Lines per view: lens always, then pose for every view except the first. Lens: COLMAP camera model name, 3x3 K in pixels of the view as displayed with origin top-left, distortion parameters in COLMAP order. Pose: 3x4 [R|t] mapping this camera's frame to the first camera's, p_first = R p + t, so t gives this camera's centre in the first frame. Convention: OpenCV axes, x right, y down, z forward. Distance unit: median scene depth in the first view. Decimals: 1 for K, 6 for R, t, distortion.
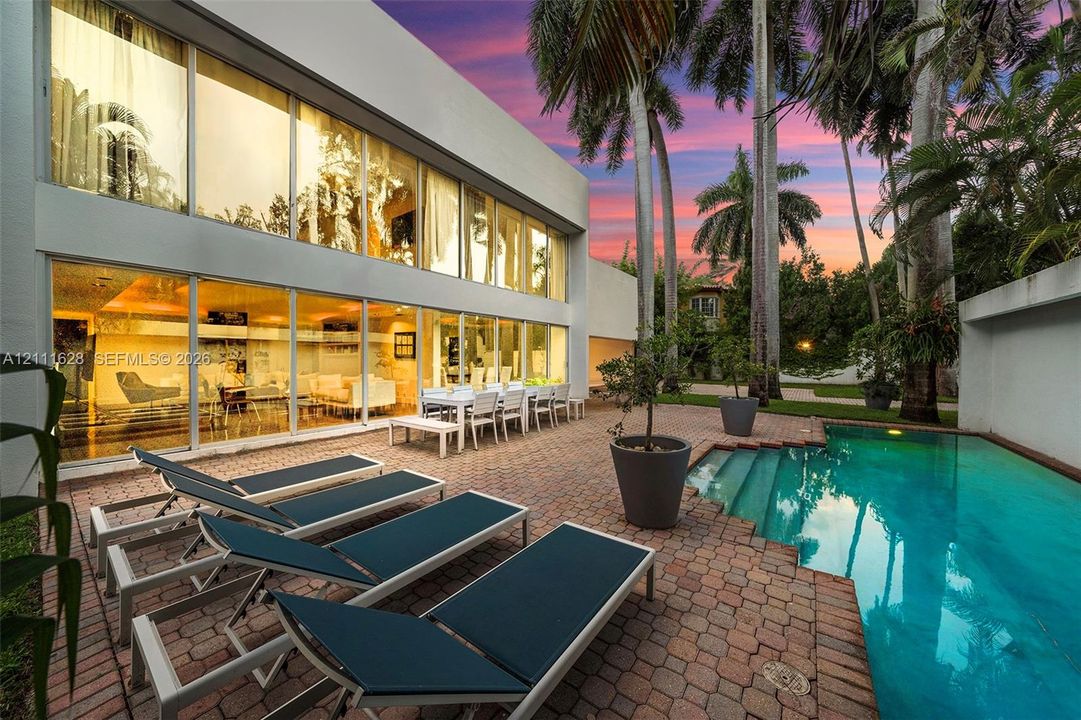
lens RADIAL K [[367.6, 0, 540.5], [0, 367.6, 360.0], [0, 0, 1]] dist [0.000715, 0.000024]
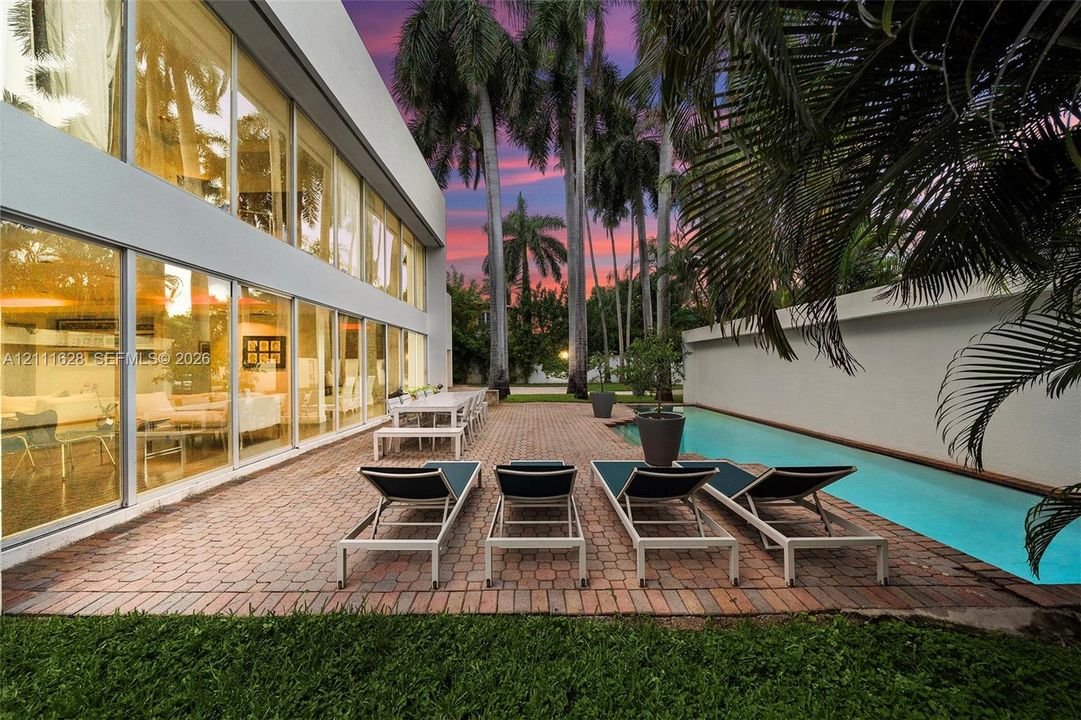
lens RADIAL K [[367.6, 0, 540.5], [0, 367.6, 360.0], [0, 0, 1]] dist [0.000715, 0.000024]
pose [[0.794428, 0.000673, 0.607358, -0.377565], [0.010393, 0.999838, -0.014701, -0.005093], [-0.607270, 0.017991, 0.794292, -0.009736]]
